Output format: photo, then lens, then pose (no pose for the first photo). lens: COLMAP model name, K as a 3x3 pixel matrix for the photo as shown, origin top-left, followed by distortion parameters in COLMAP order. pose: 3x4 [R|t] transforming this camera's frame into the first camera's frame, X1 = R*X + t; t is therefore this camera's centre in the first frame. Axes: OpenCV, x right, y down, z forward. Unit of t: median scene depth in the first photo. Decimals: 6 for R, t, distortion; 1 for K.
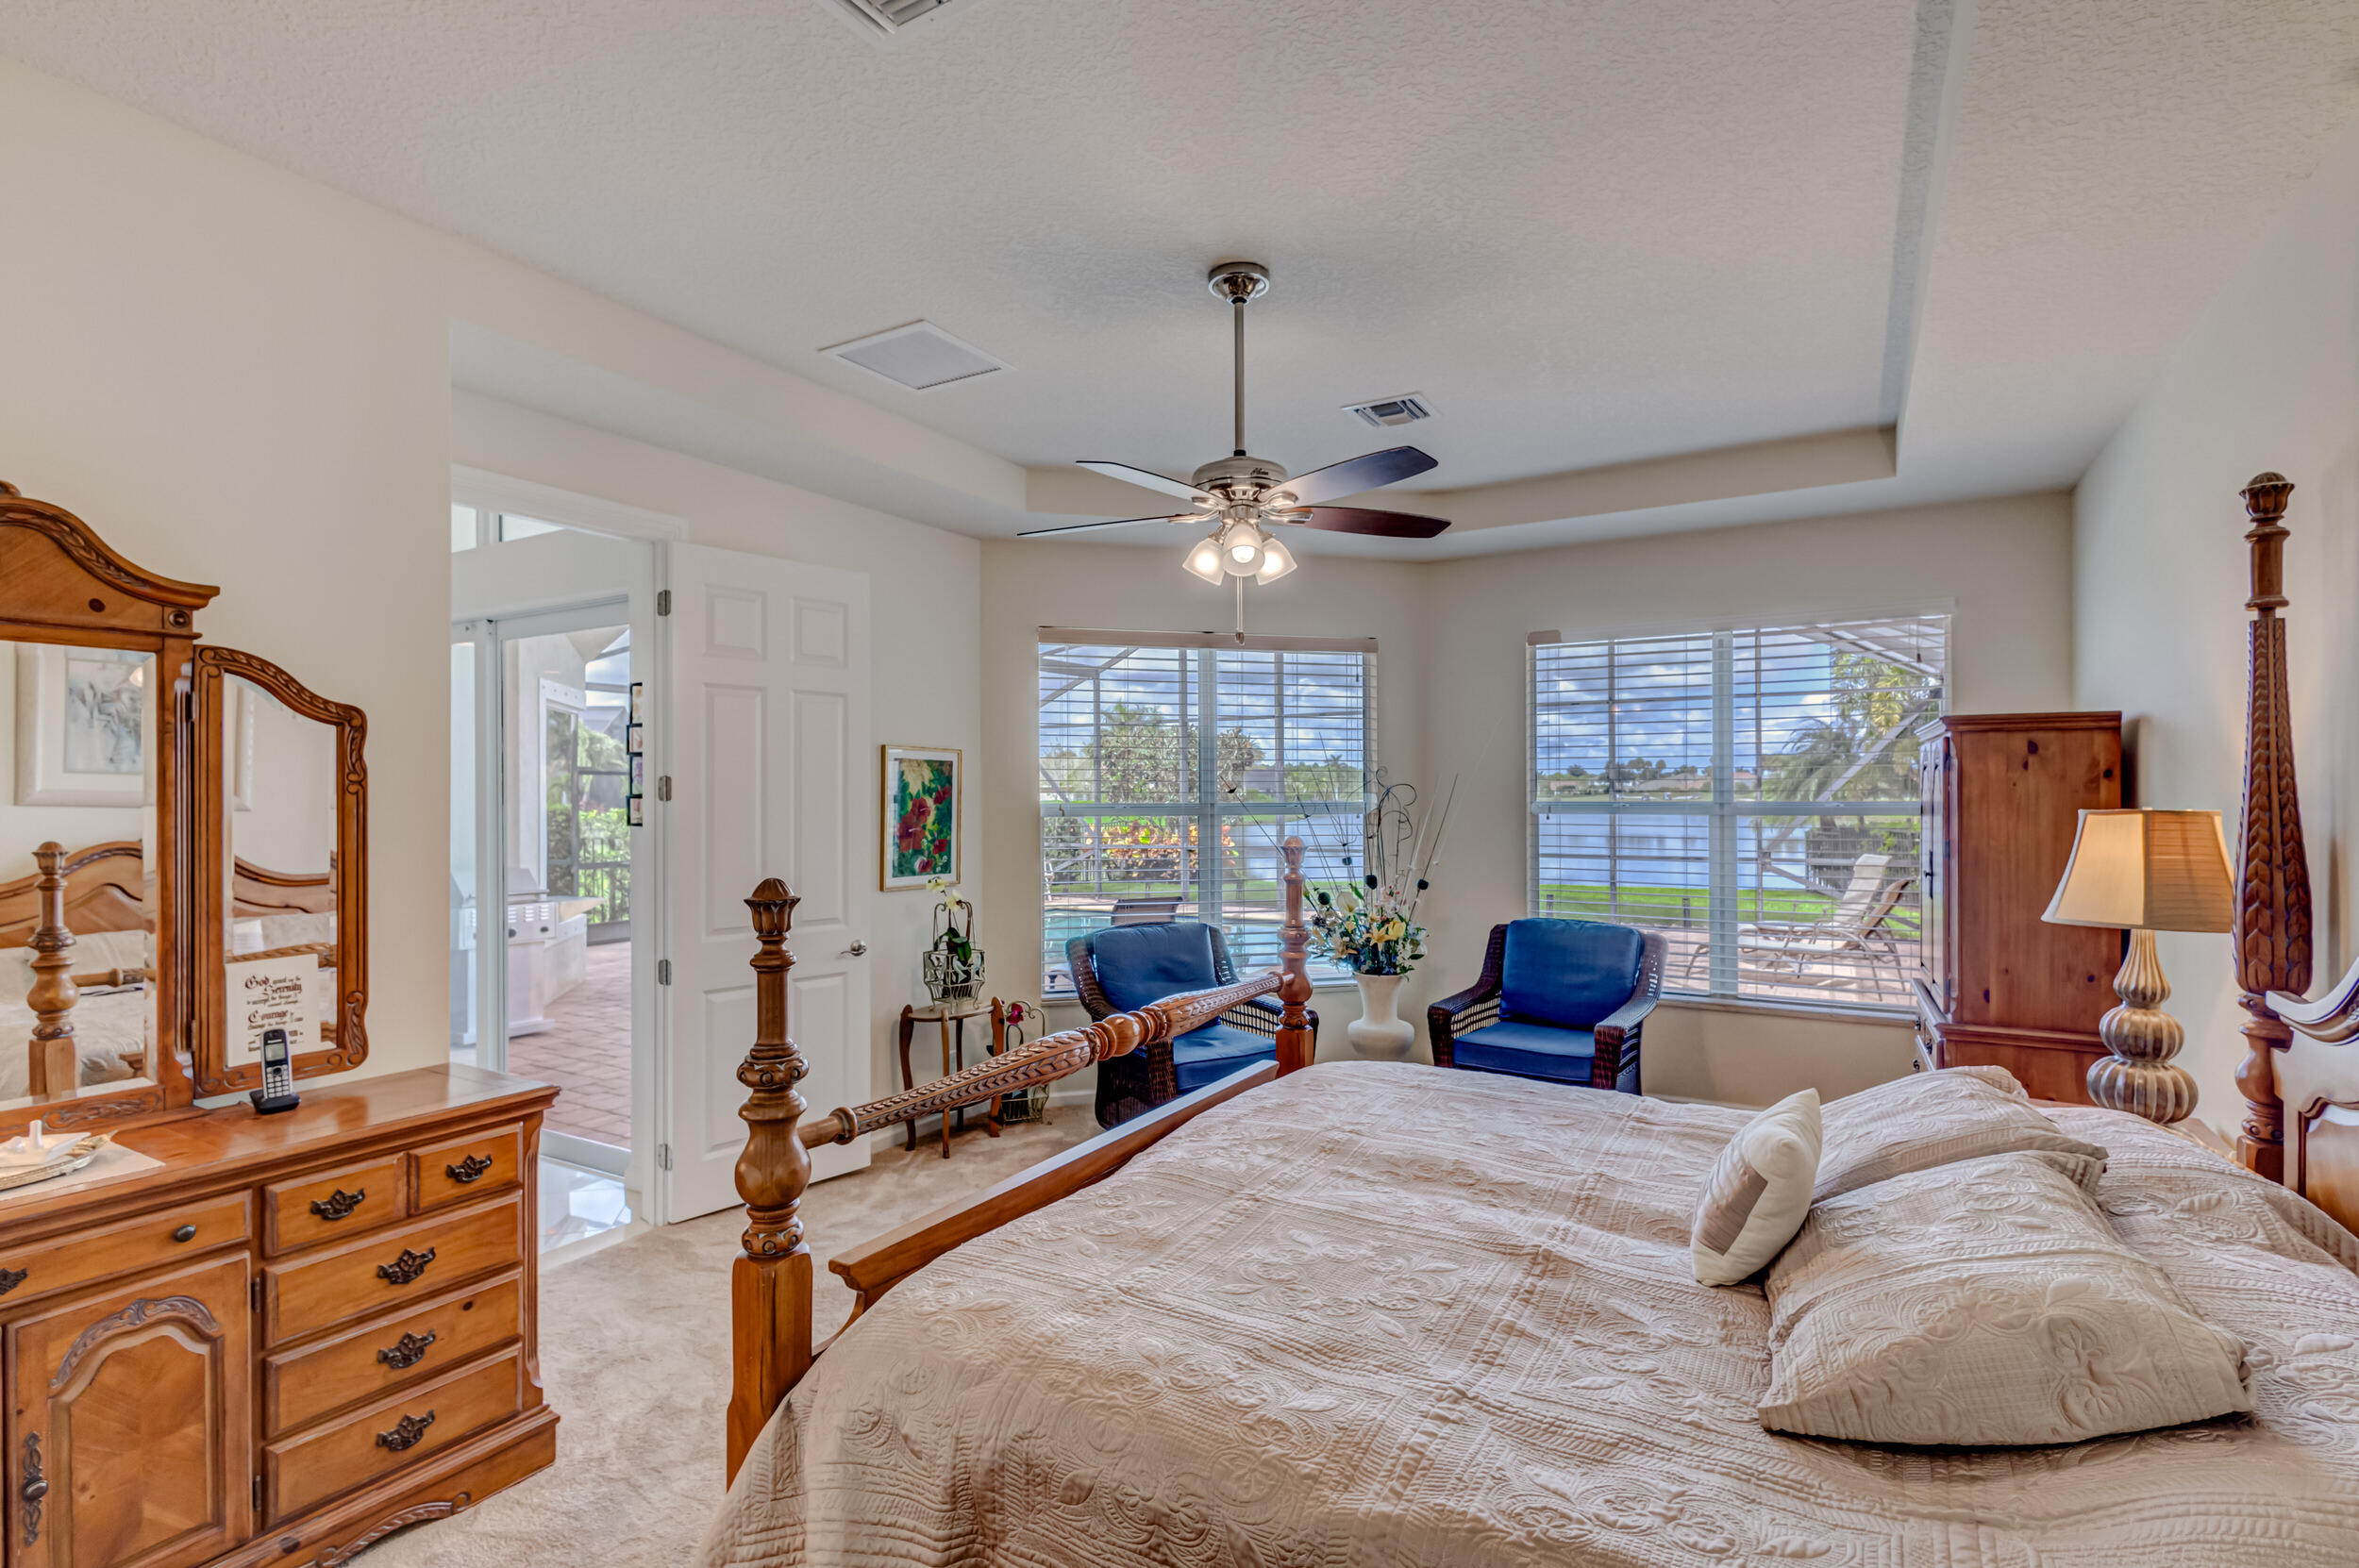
lens RADIAL K [[1142.1, 0, 1179.5], [0, 1142.1, 784.0], [0, 0, 1]] dist [0.011093, 0.000273]
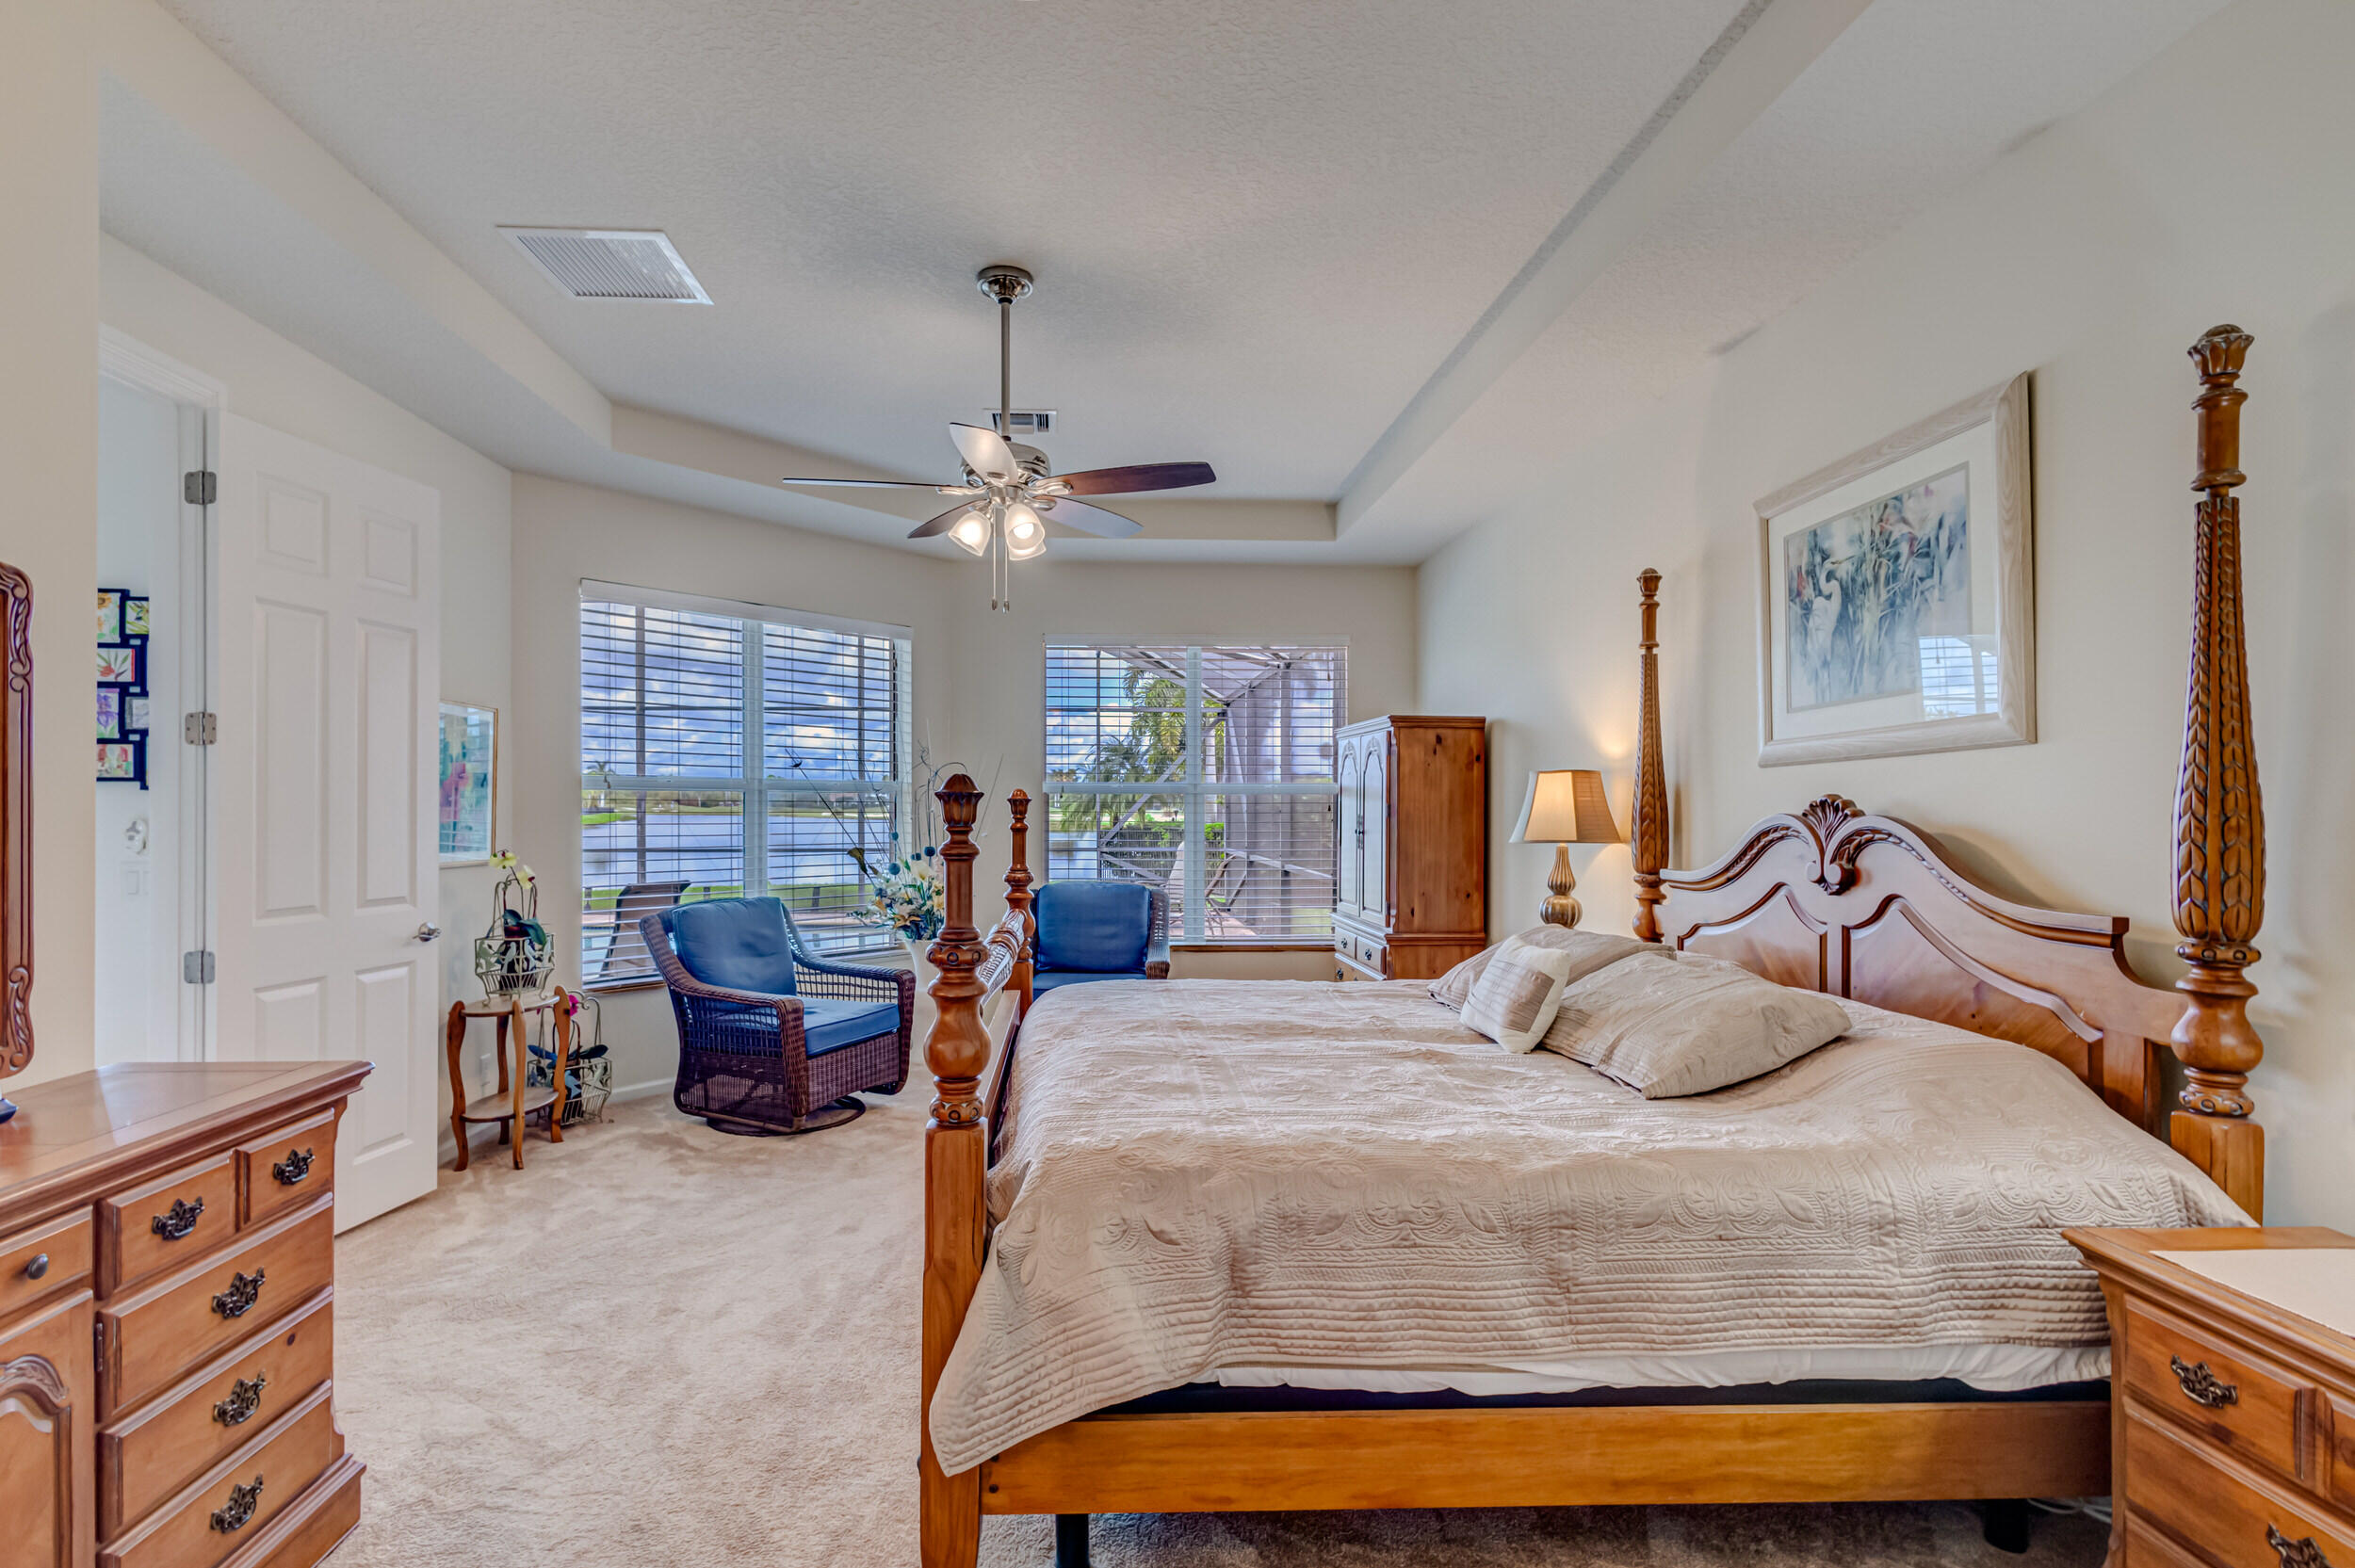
lens RADIAL K [[1132.0, 0, 1146.0], [0, 1132.0, 788.9], [0, 0, 1]] dist [0.000764, -0.000696]
pose [[0.831898, 0.013532, 0.554764, -0.566695], [-0.010445, 0.999907, -0.008726, 0.074296], [-0.554831, 0.001464, 0.831962, 0.020575]]
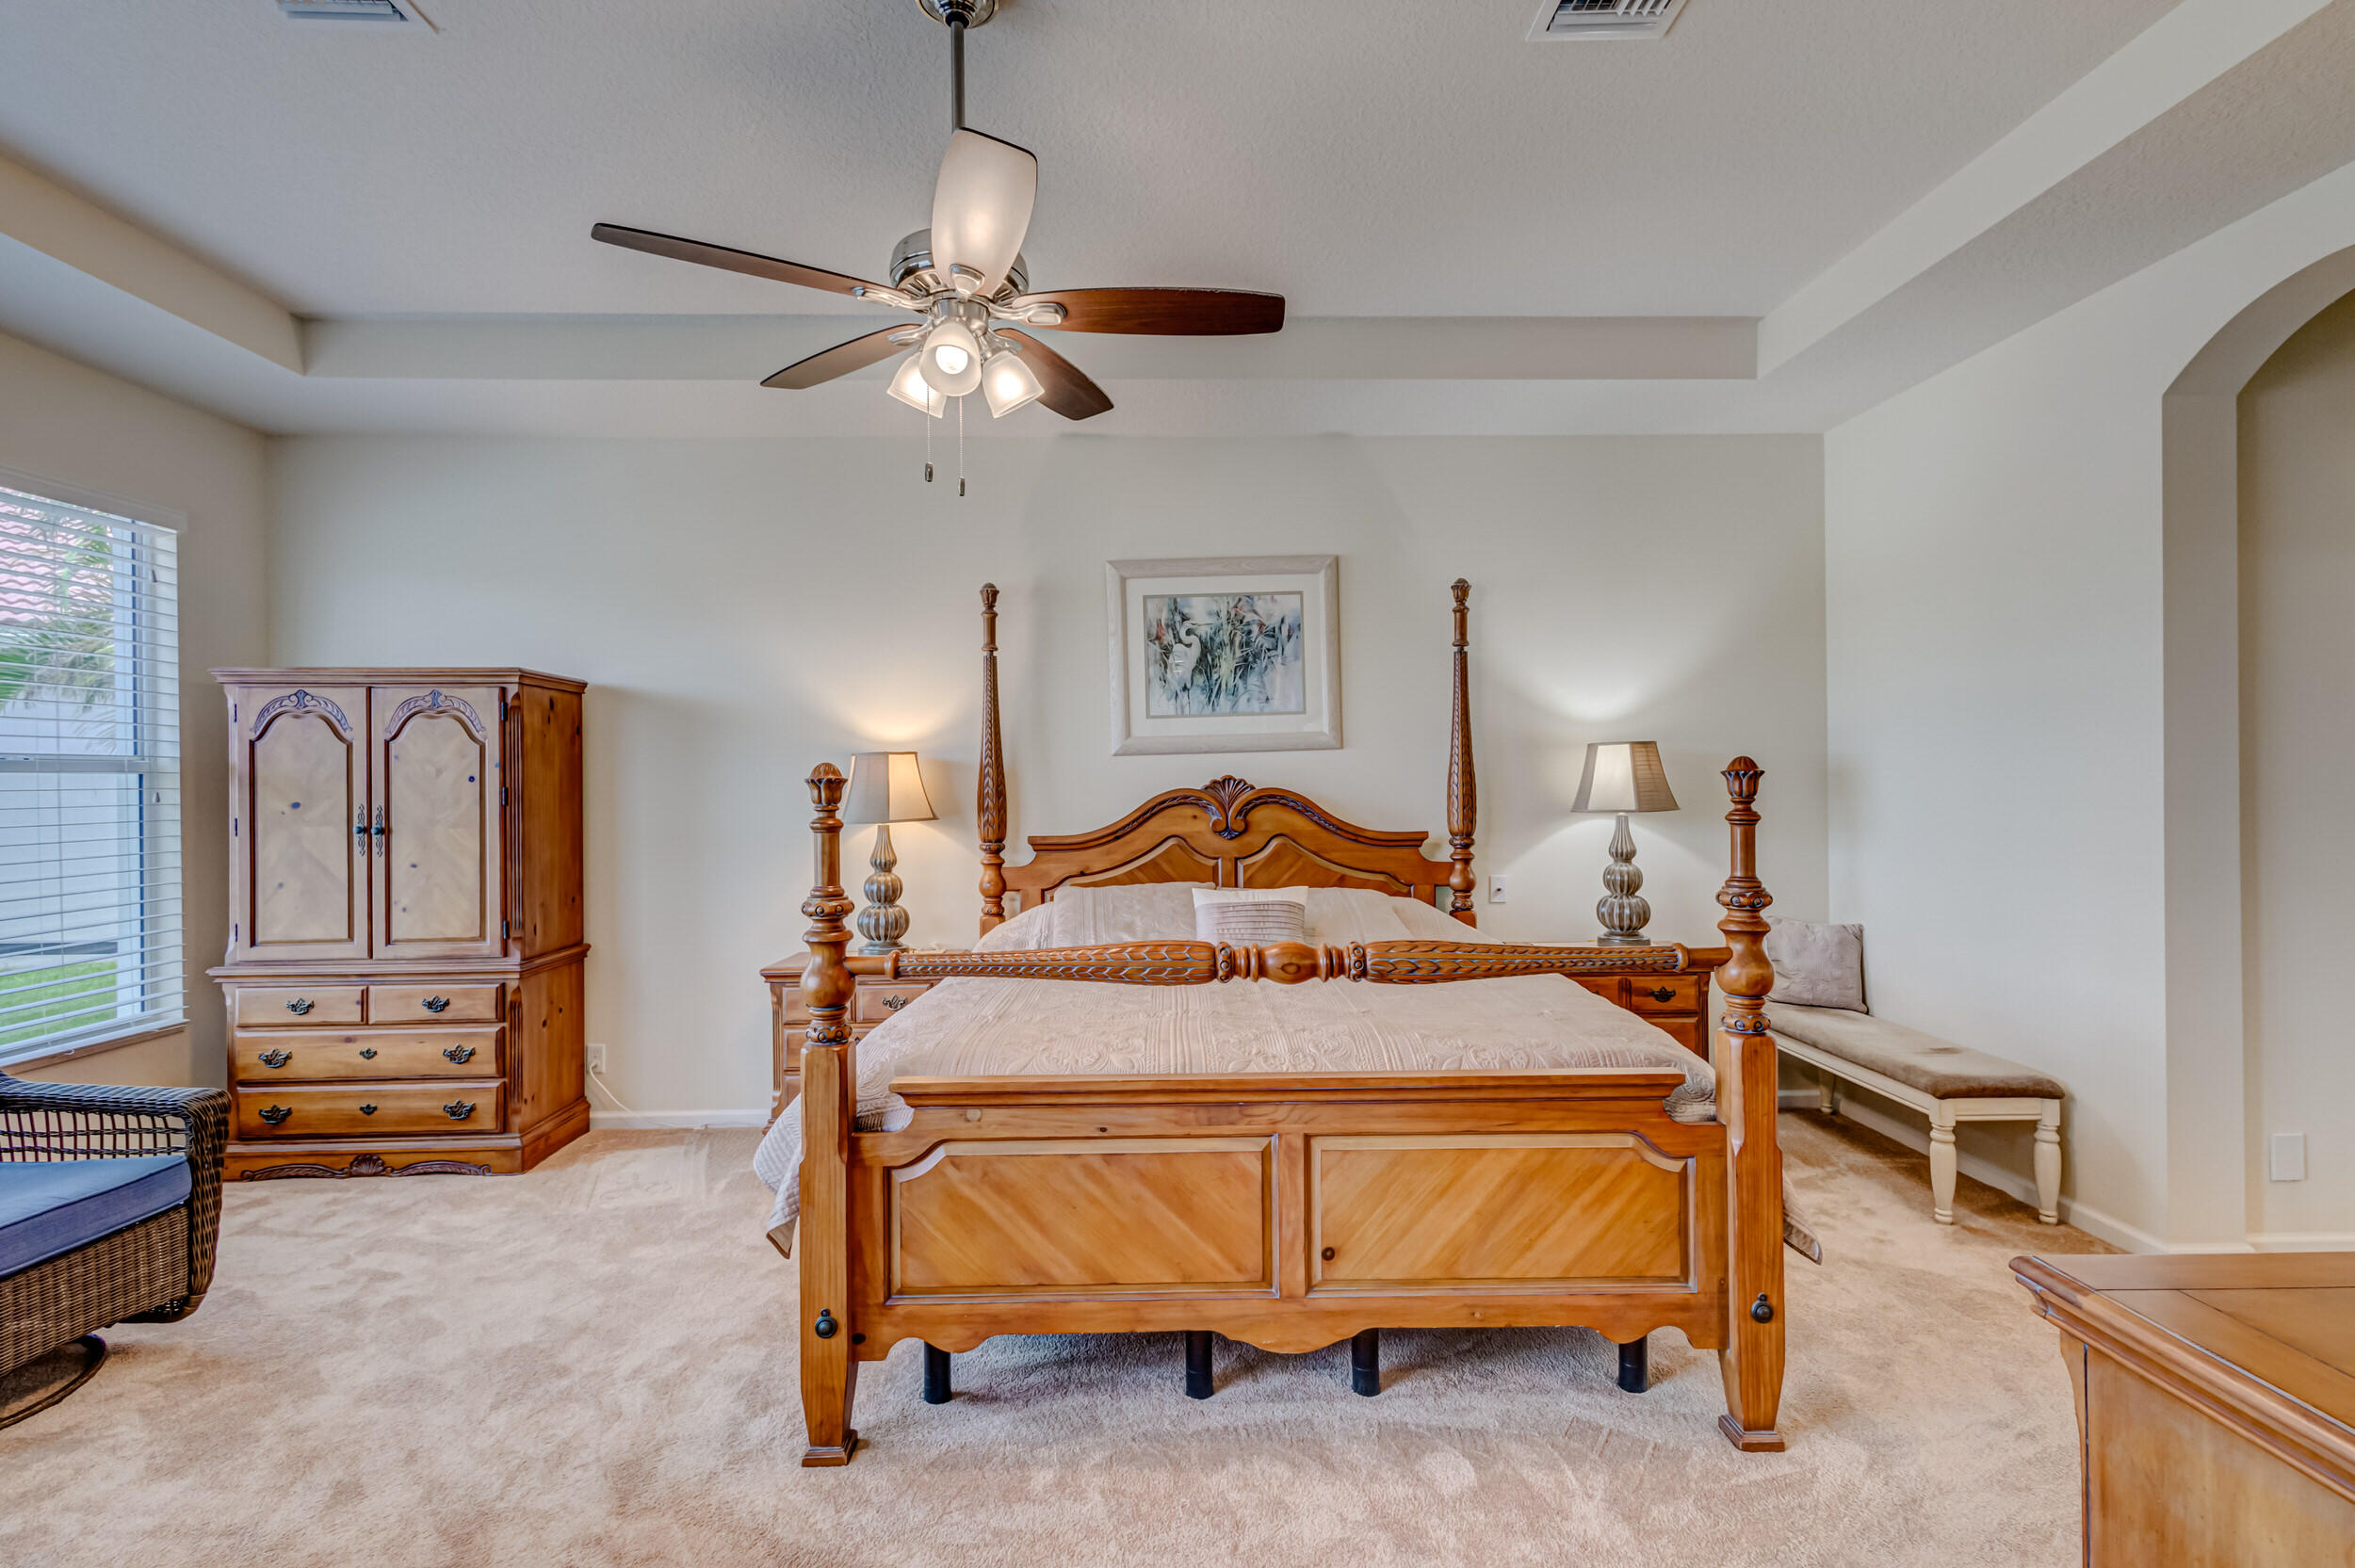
lens RADIAL K [[1067.1, 0, 1177.5], [0, 1067.1, 784.0], [0, 0, 1]] dist [-0.002256, -0.000330]
pose [[-0.526974, 0.006070, 0.849860, -0.760956], [0.002868, 0.999982, -0.005364, 0.085445], [-0.849876, -0.000390, -0.526982, 1.616588]]
